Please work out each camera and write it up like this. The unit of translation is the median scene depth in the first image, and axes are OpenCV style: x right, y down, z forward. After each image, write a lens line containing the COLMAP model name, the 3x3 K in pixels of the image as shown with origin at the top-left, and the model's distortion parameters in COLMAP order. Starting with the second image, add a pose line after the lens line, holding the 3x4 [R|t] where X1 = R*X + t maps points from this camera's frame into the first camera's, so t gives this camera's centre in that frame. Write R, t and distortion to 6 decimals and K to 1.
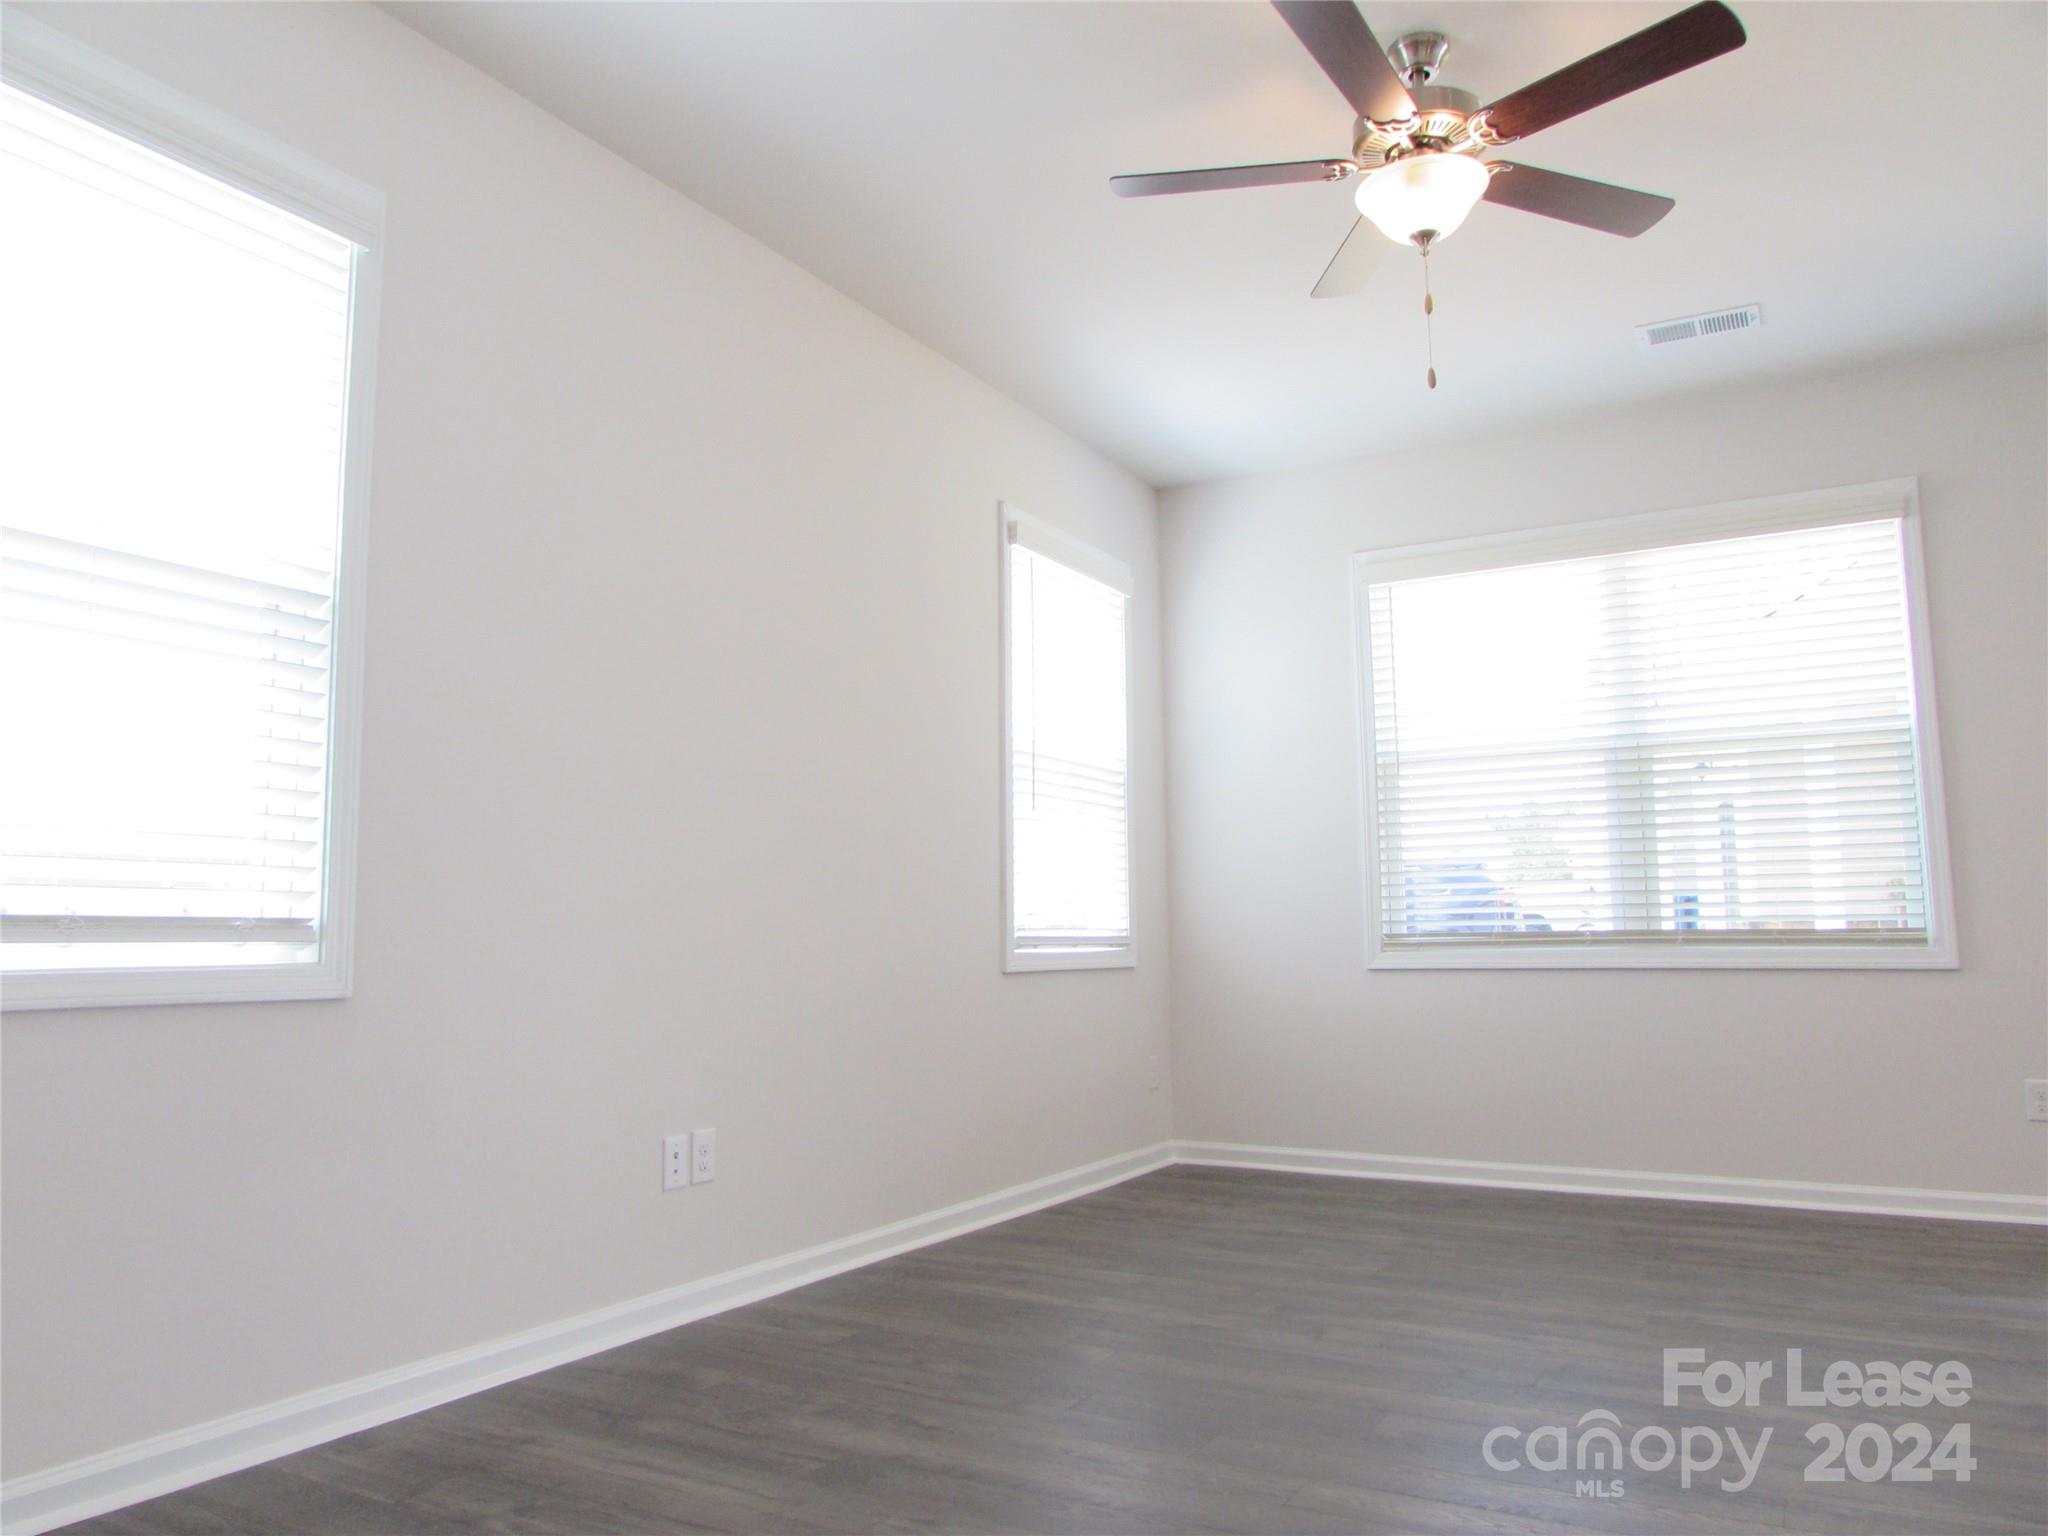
lens RADIAL K [[1434.8, 0, 1024.0], [0, 1434.8, 768.0], [0, 0, 1]] dist [-0.042324, 0.010323]
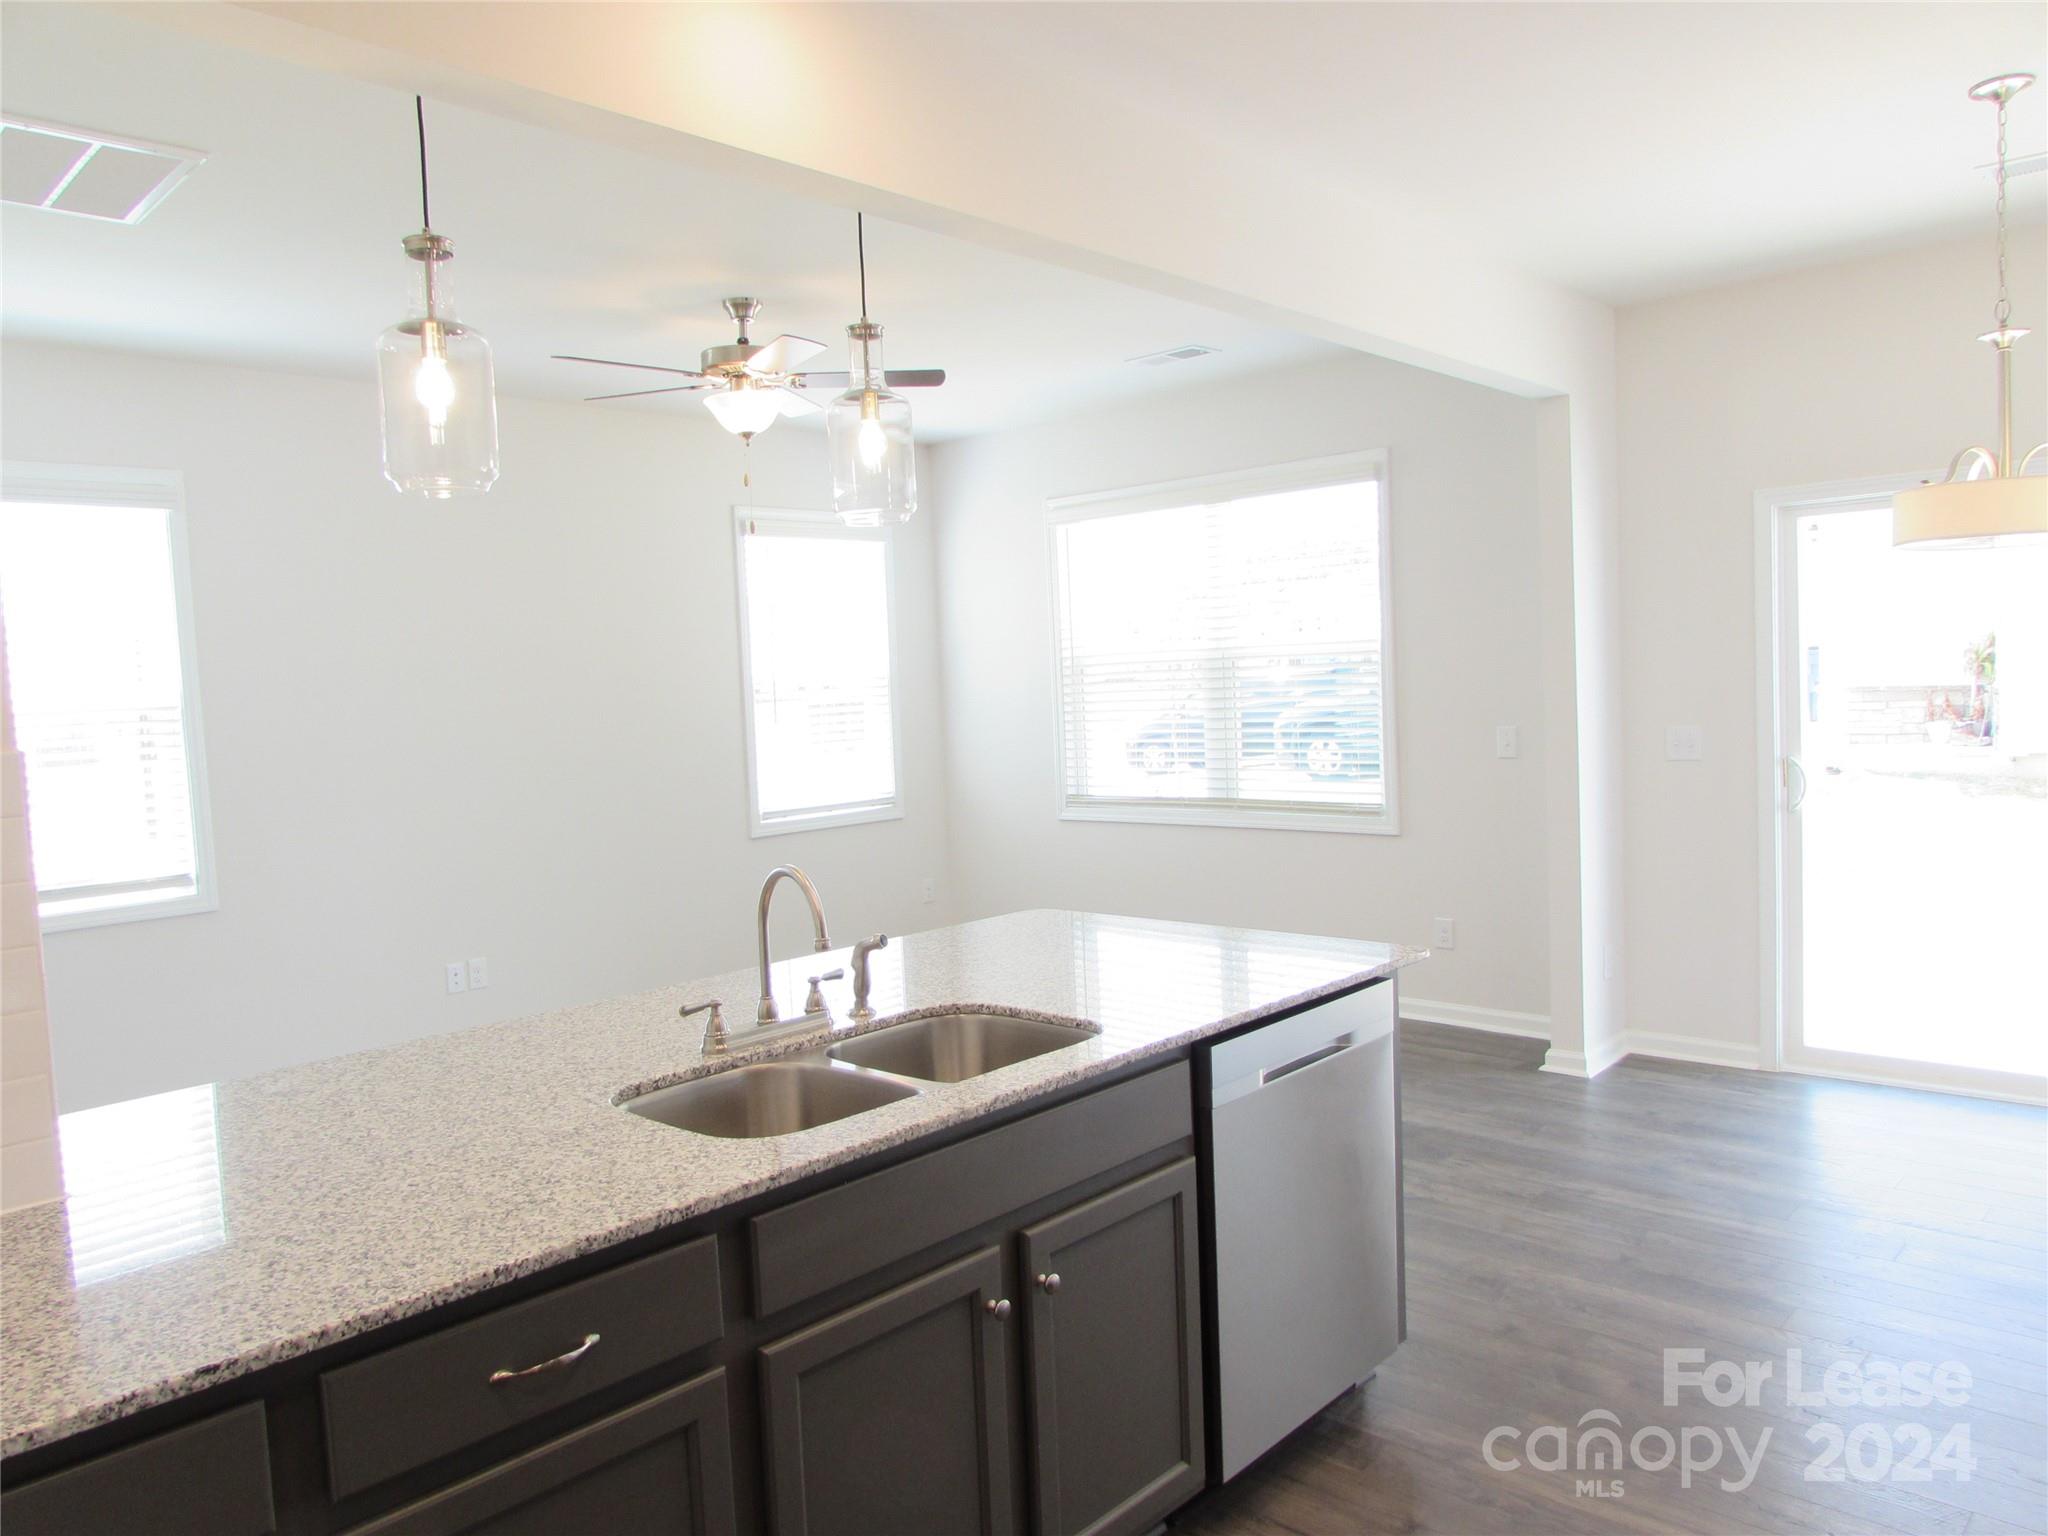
lens RADIAL K [[1434.8, 0, 1024.0], [0, 1434.8, 768.0], [0, 0, 1]] dist [-0.042324, 0.010323]
pose [[0.973893, -0.023647, -0.225773, 0.598938], [0.065412, 0.981608, 0.179350, -0.175438], [0.217379, -0.189436, 0.957528, -0.339090]]
